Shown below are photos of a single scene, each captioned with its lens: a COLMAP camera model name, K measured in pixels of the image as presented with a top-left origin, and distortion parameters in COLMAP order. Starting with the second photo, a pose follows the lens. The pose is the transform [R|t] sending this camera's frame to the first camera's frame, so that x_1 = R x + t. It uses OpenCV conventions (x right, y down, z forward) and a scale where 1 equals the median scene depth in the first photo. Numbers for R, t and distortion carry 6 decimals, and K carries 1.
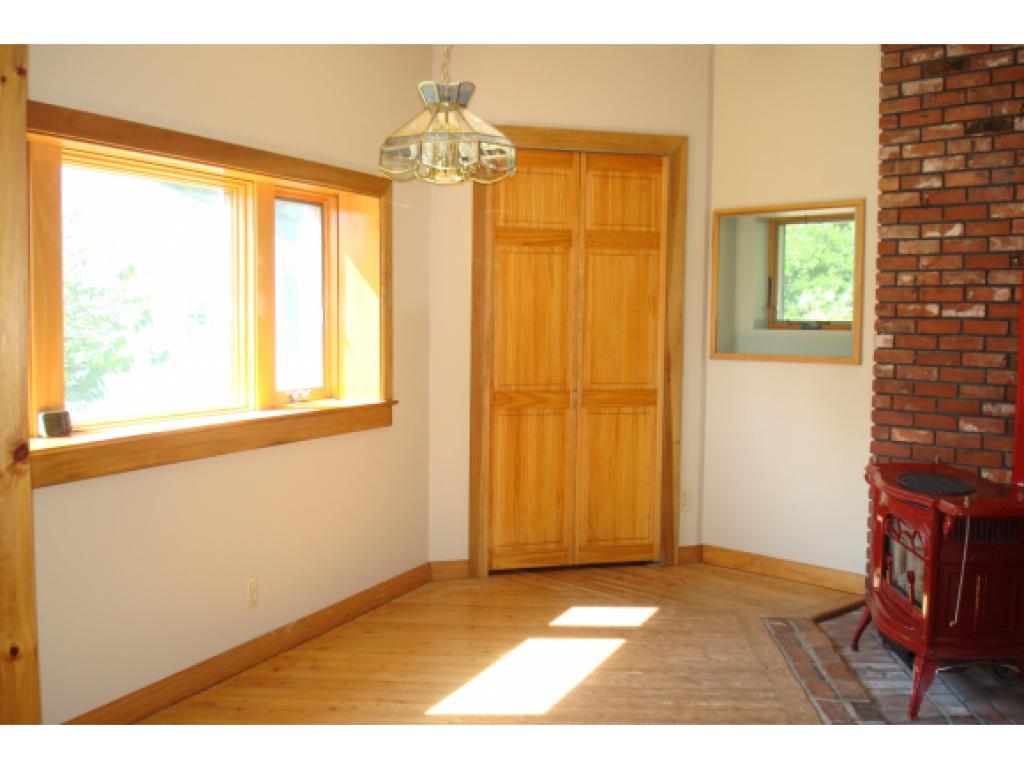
lens RADIAL K [[1138.4, 0, 512.5], [0, 1138.4, 382.5], [0, 0, 1]] dist [-0.066639, 0.000000]
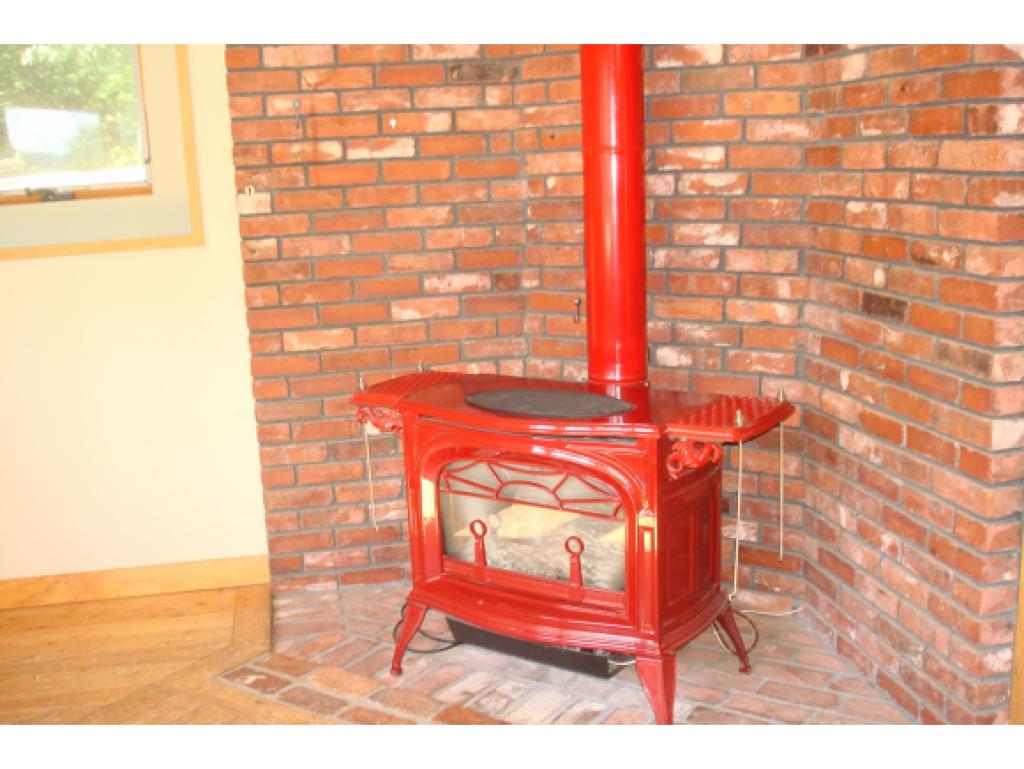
lens RADIAL K [[1138.4, 0, 511.7], [0, 1138.4, 390.8], [0, 0, 1]] dist [-0.066639, 0.000000]
pose [[0.534095, -0.198663, 0.821752, -0.156328], [0.106558, 0.980066, 0.167679, -0.025566], [-0.838682, -0.001992, 0.544617, 0.539797]]
